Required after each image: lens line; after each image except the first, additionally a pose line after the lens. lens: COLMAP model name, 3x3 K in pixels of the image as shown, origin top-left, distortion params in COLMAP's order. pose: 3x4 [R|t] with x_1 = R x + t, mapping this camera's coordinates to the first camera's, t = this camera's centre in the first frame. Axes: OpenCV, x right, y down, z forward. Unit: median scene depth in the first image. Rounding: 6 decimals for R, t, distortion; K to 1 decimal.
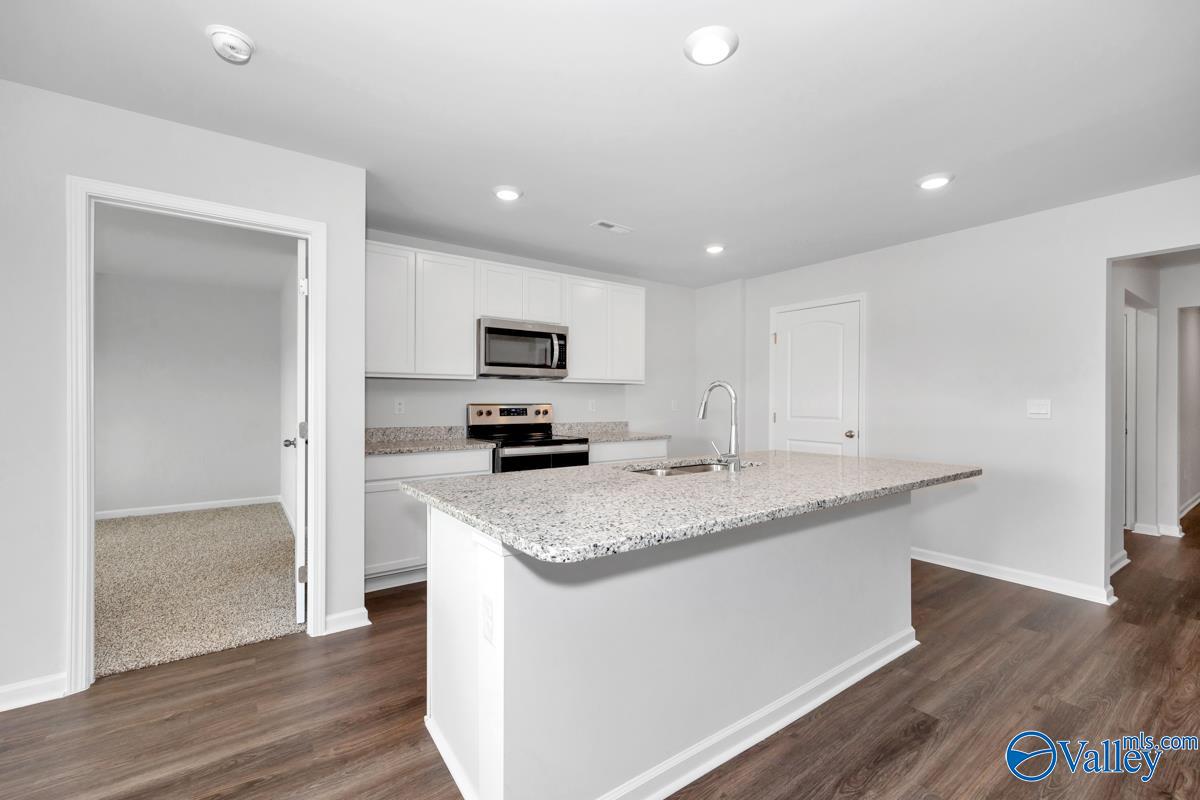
lens RADIAL K [[509.6, 0, 600.0], [0, 509.6, 400.0], [0, 0, 1]] dist [0.008698, -0.000223]
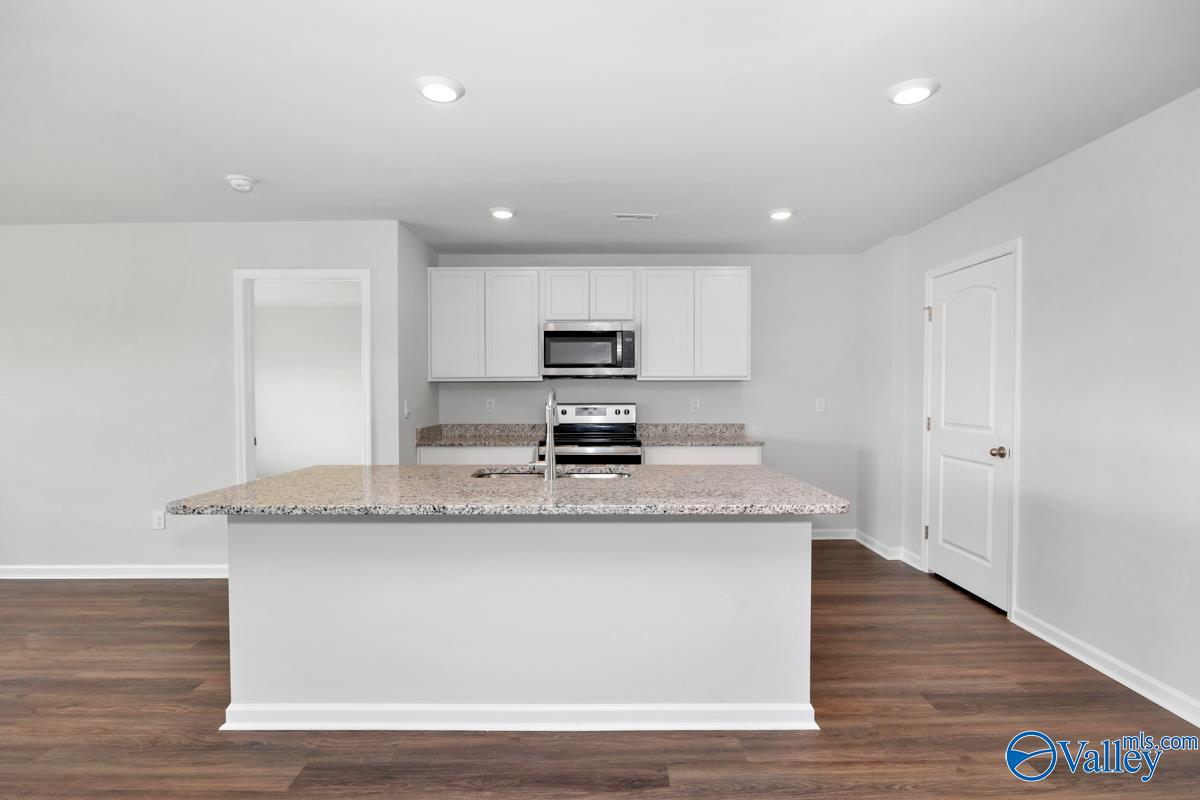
lens RADIAL K [[583.1, 0, 600.0], [0, 583.1, 400.0], [0, 0, 1]] dist [-0.011831, -0.000010]
pose [[0.814223, 0.004320, -0.580537, 0.568686], [0.005030, 0.999882, 0.014495, -0.017571], [0.580531, -0.014722, 0.814105, 0.078887]]
